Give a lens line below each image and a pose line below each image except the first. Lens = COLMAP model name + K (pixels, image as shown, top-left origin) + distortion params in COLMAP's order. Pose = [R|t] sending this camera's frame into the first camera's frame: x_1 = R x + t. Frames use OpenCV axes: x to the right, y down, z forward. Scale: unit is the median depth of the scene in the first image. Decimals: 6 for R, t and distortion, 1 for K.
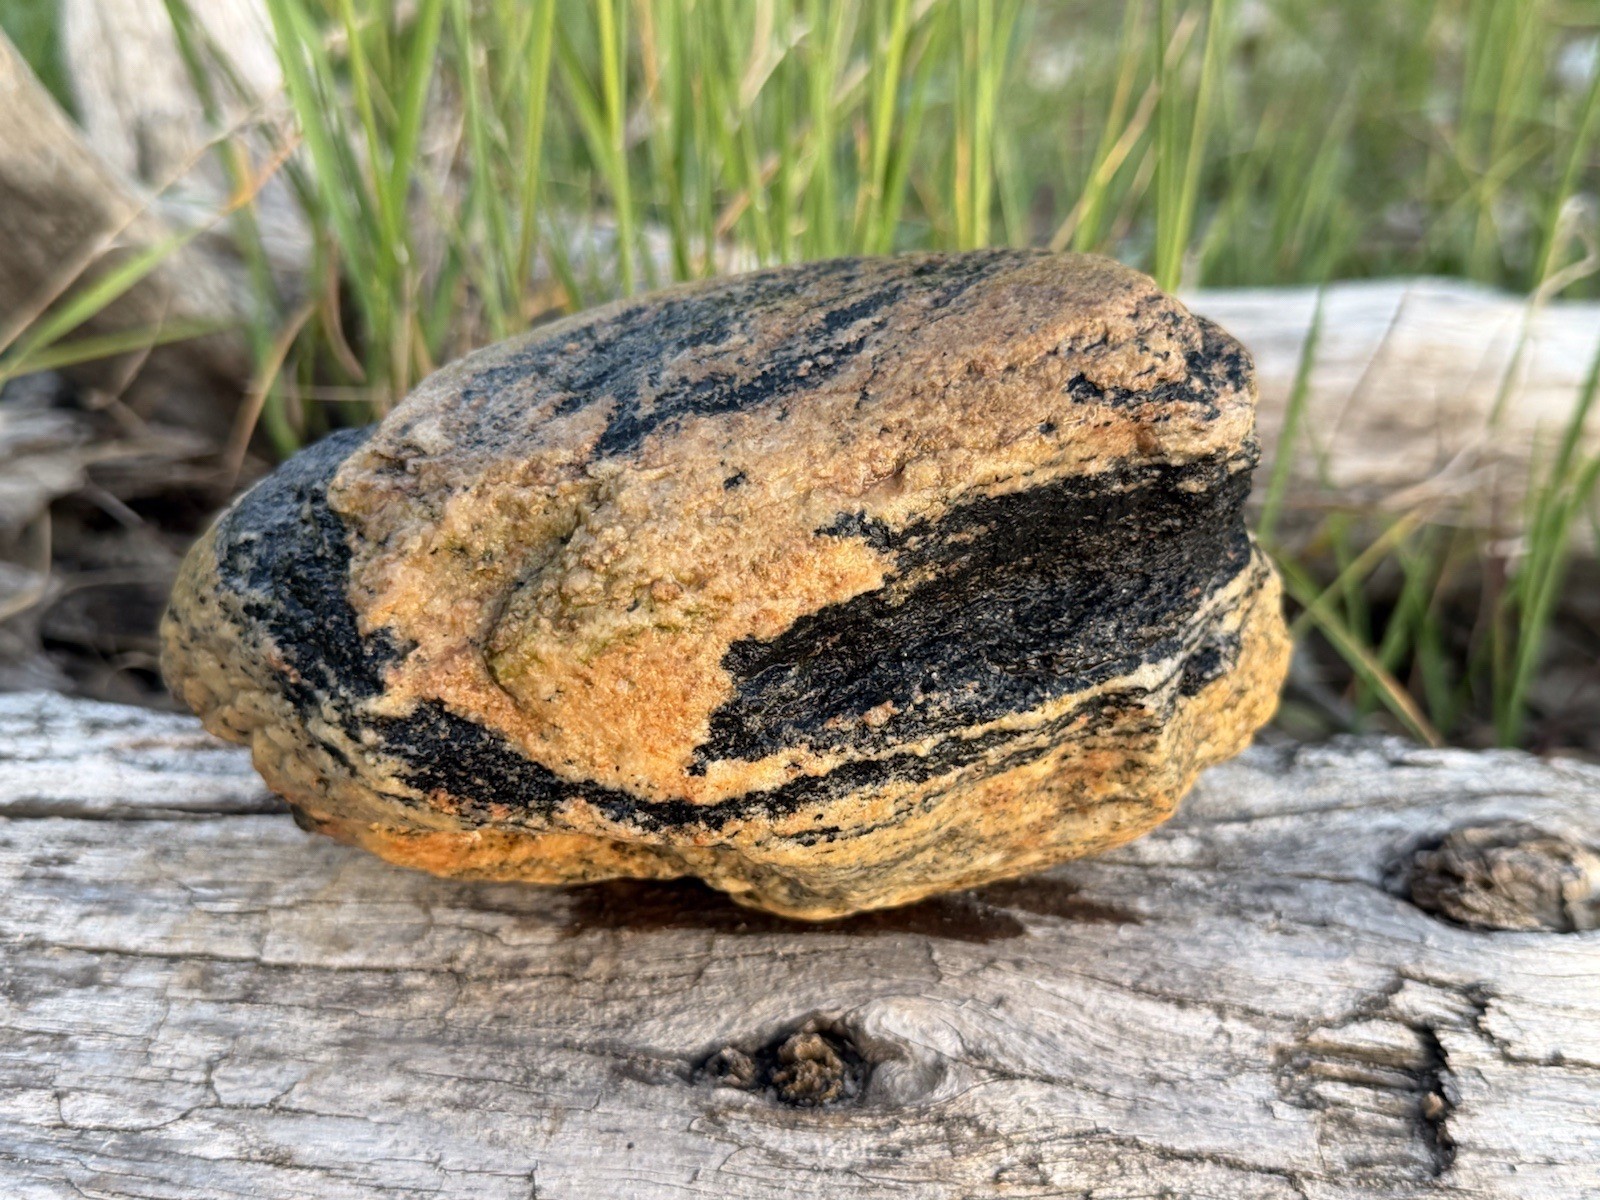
lens RADIAL K [[1740.0, 0, 820.9], [0, 1740.0, 594.9], [0, 0, 1]] dist [0.183835, -0.566240]
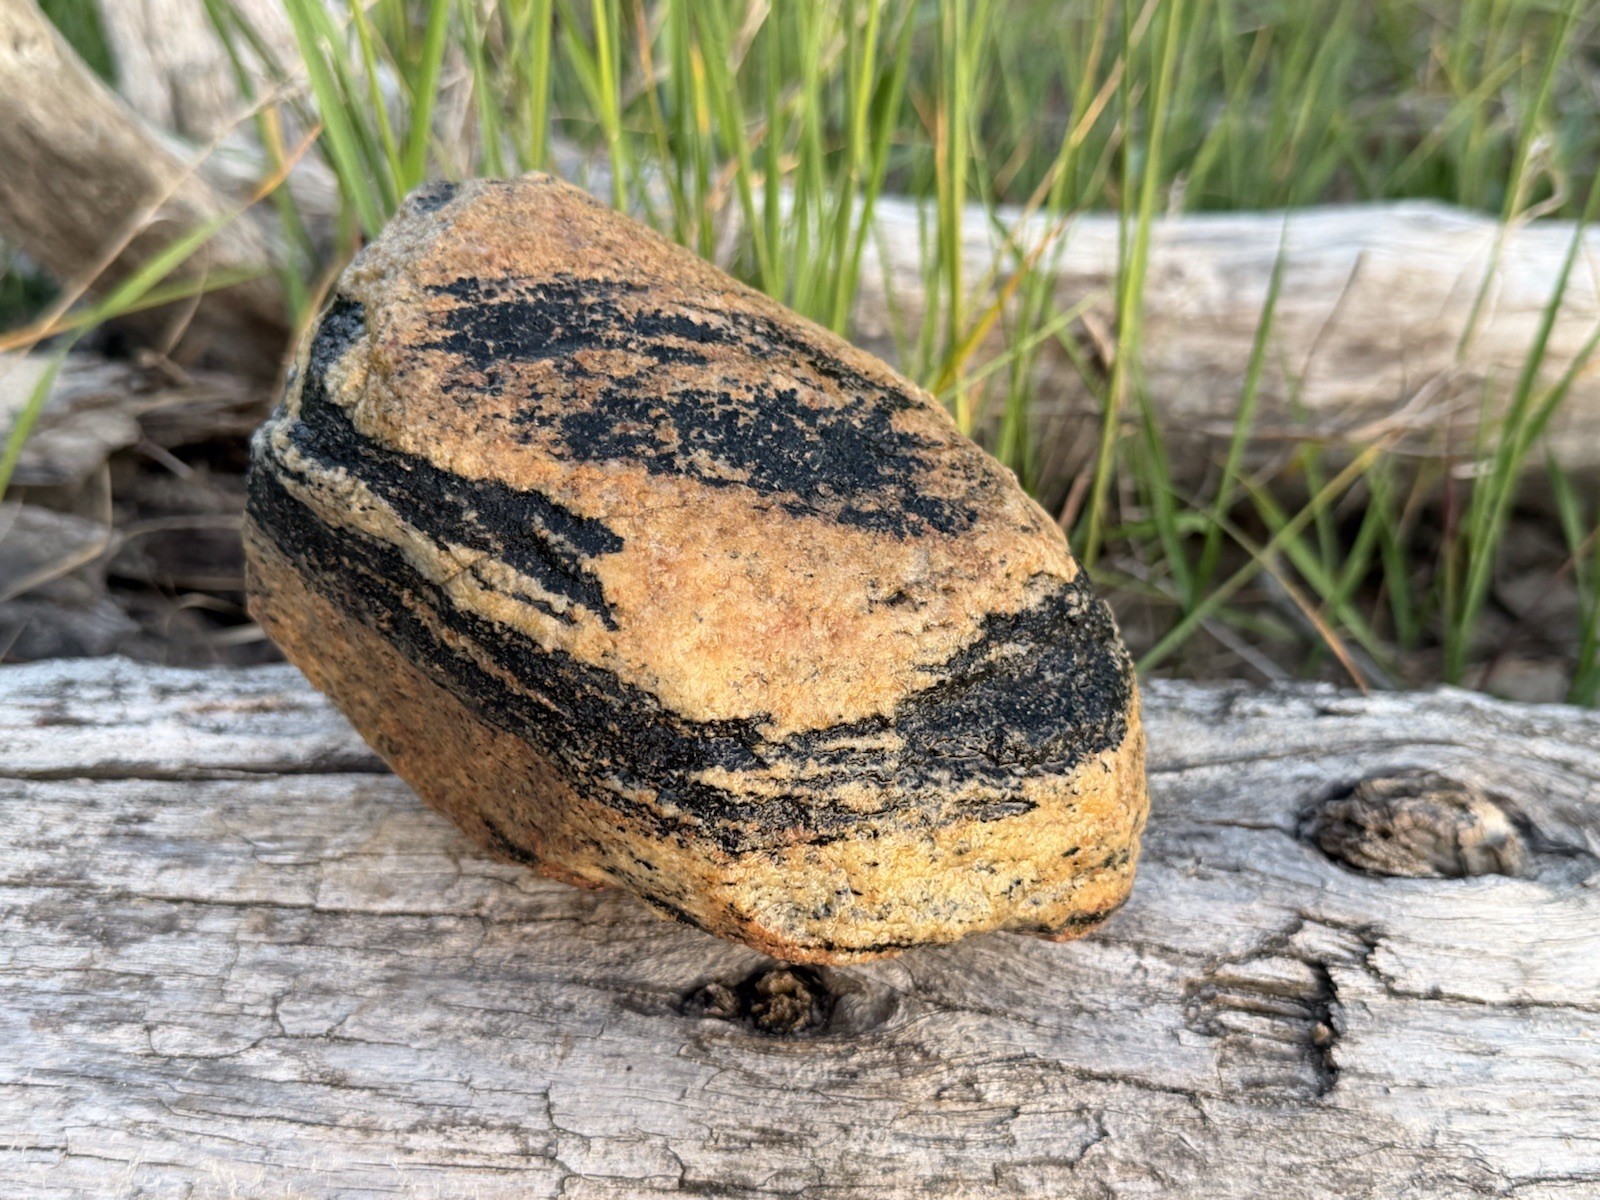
lens RADIAL K [[1731.4, 0, 791.5], [0, 1731.4, 601.2], [0, 0, 1]] dist [0.200332, -0.583761]
pose [[0.999249, -0.007818, -0.037965, 0.045625], [0.011292, 0.995678, 0.092187, -0.102266], [0.037080, -0.092546, 0.995018, -0.133533]]
